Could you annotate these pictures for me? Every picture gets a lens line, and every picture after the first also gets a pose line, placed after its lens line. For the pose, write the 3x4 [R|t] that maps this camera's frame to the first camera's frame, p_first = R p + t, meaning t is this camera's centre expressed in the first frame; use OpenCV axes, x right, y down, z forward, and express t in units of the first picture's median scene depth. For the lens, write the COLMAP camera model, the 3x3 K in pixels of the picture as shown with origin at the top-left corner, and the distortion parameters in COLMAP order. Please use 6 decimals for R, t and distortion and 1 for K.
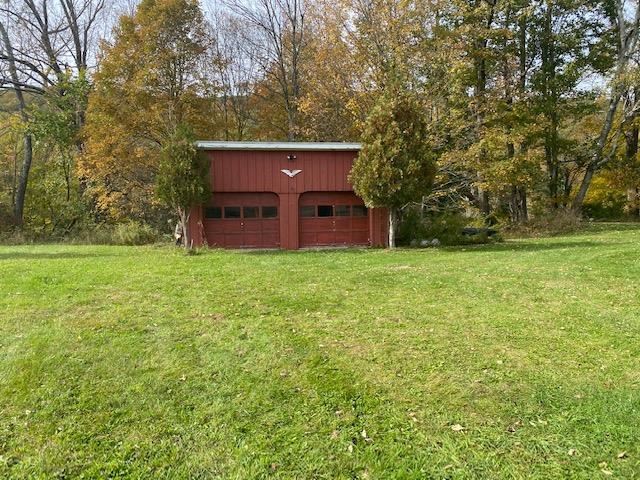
lens RADIAL K [[492.3, 0, 319.4], [0, 492.3, 241.1], [0, 0, 1]] dist [0.036251, -0.061946]
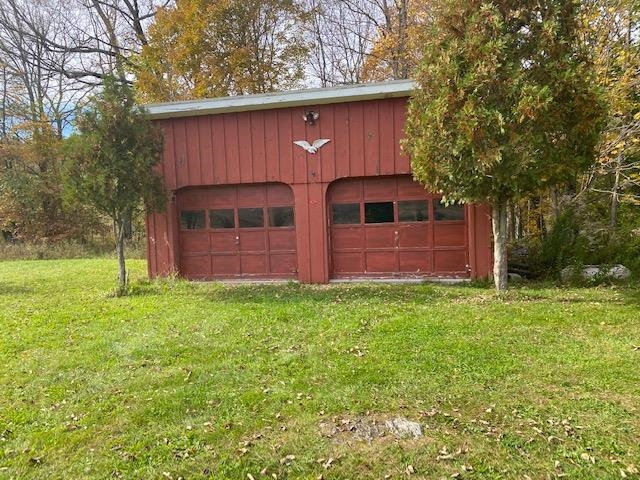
lens RADIAL K [[492.3, 0, 320.7], [0, 492.3, 238.9], [0, 0, 1]] dist [0.036251, -0.061946]
pose [[0.927923, -0.005085, -0.372736, 0.159517], [0.006766, 0.999972, 0.003202, -0.035824], [0.372710, -0.005493, 0.927932, 0.491928]]
